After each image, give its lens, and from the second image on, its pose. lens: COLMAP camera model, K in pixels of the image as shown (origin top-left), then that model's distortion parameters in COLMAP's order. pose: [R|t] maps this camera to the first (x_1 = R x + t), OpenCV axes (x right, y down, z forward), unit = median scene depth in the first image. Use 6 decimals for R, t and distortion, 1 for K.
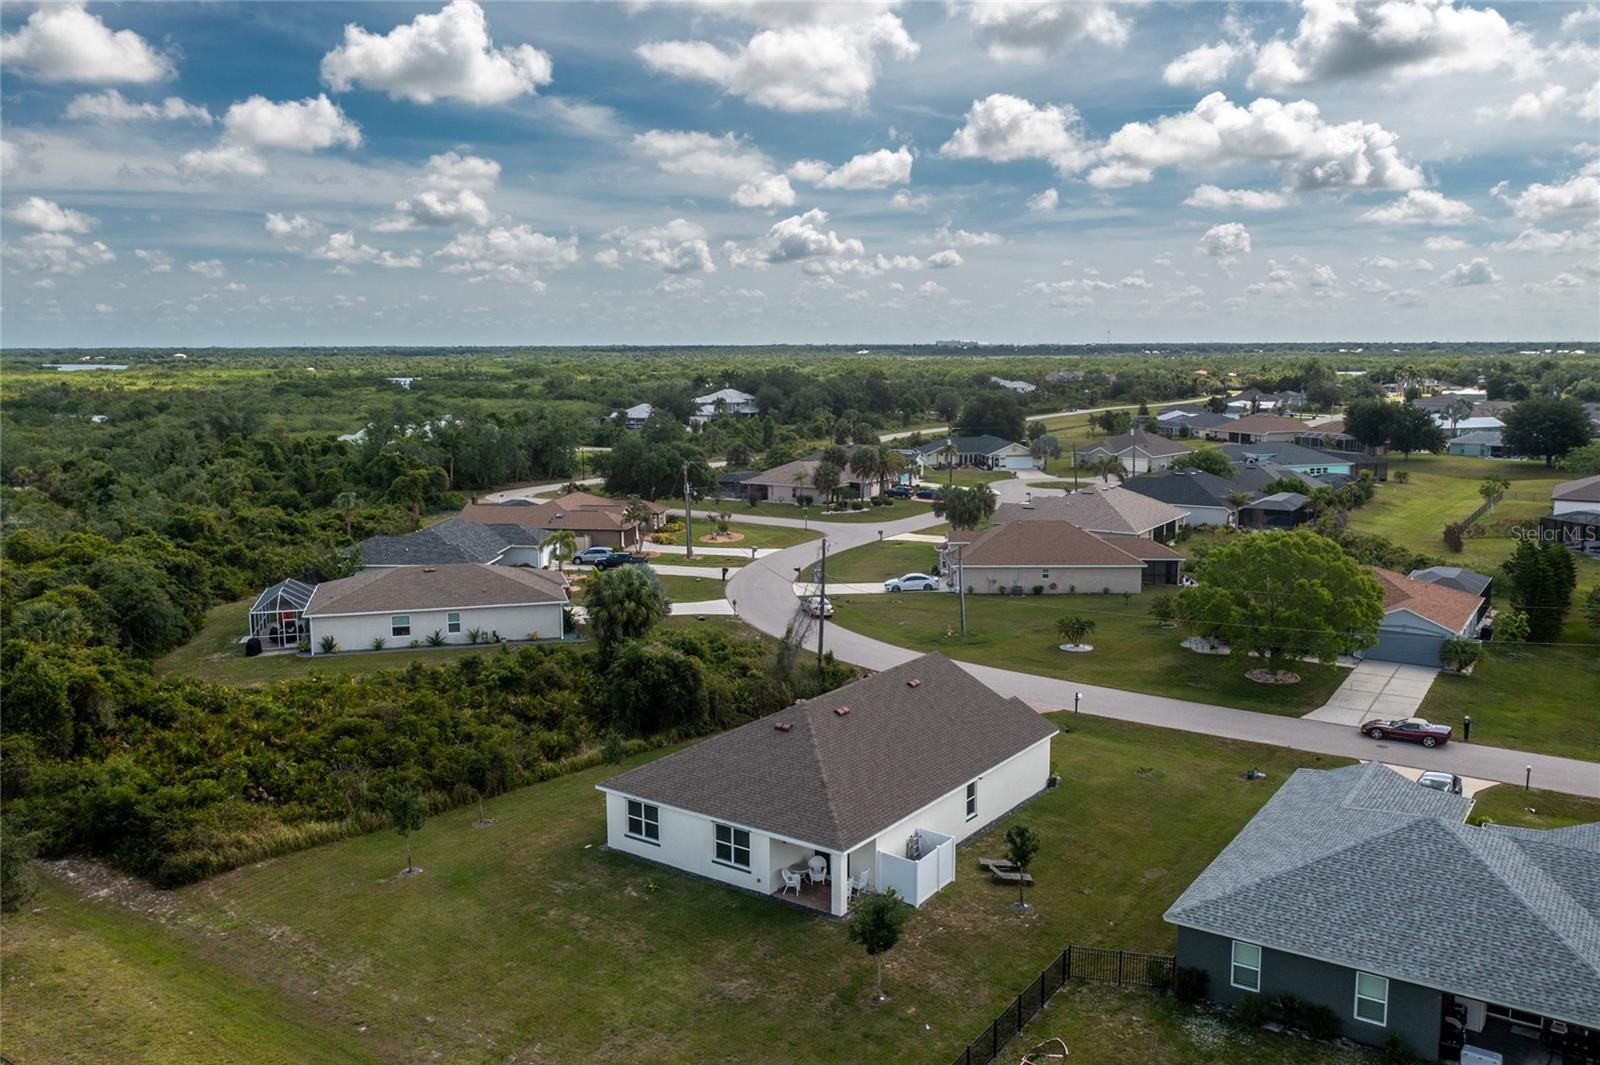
lens RADIAL K [[1287.5, 0, 795.3], [0, 1287.5, 510.8], [0, 0, 1]] dist [-0.001617, 0.002753]
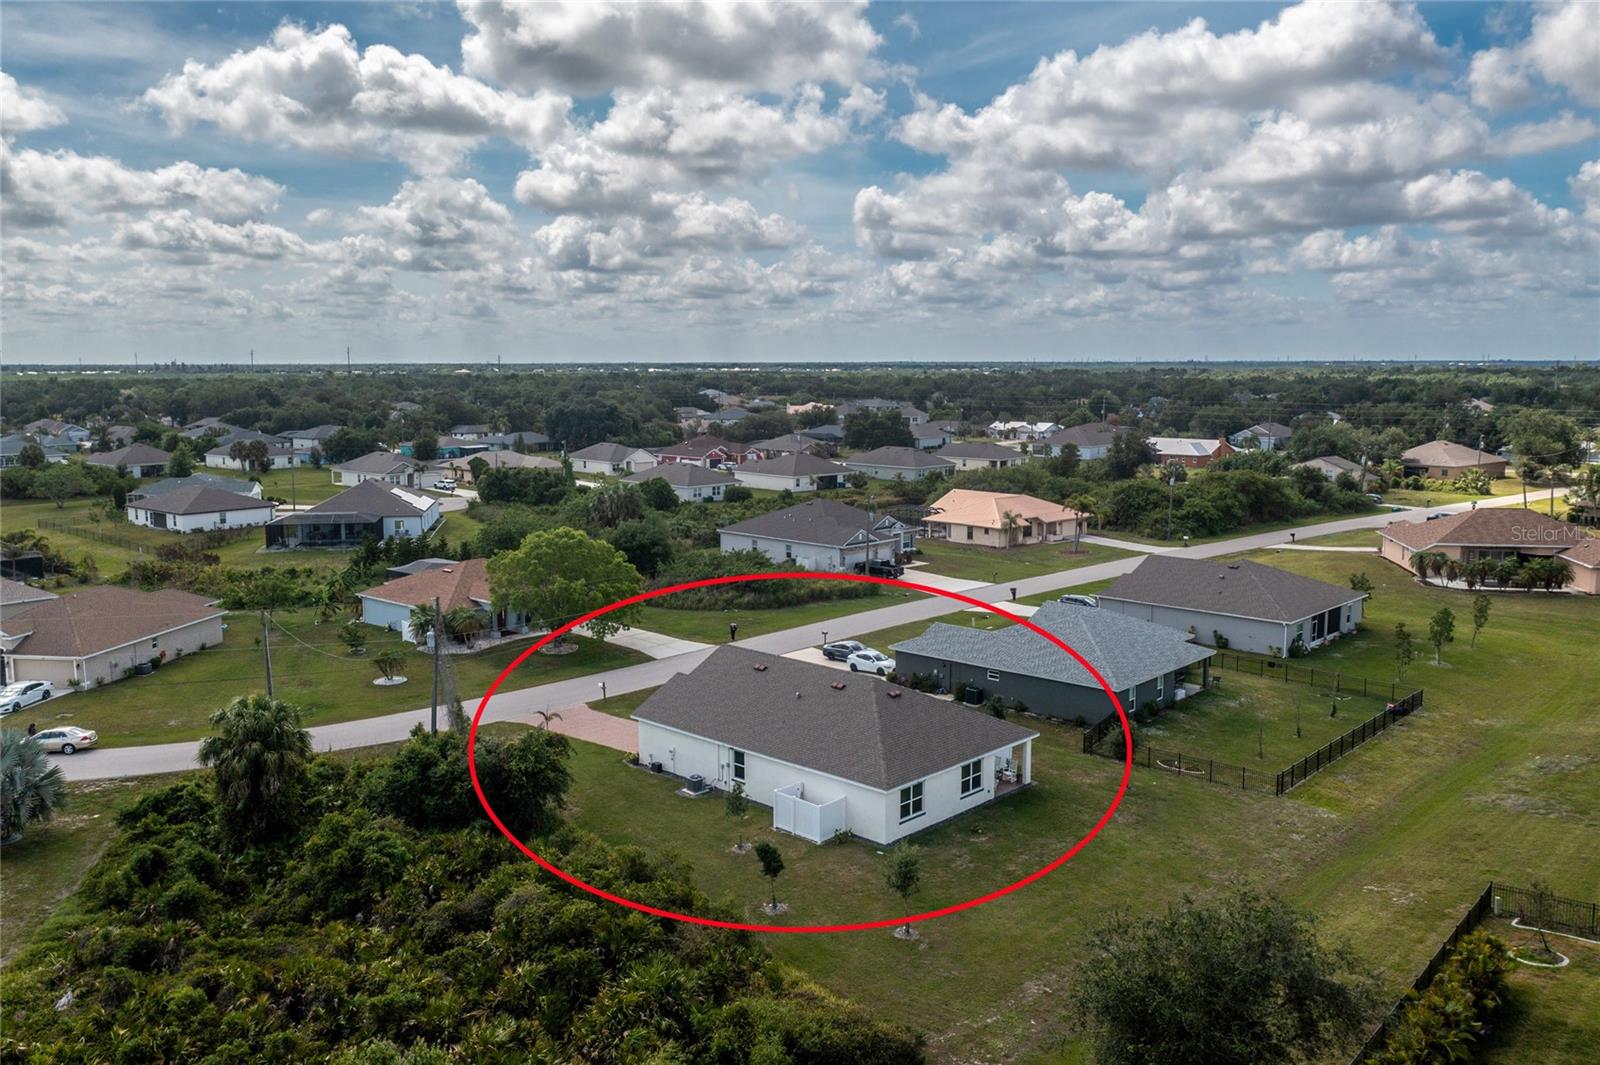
lens RADIAL K [[1278.6, 0, 794.7], [0, 1278.6, 531.7], [0, 0, 1]] dist [-0.000608, -0.002714]
pose [[0.137287, -0.126055, 0.982478, -0.702219], [0.129469, 0.985644, 0.108370, -0.075542], [-0.982034, 0.112323, 0.151636, 0.522167]]
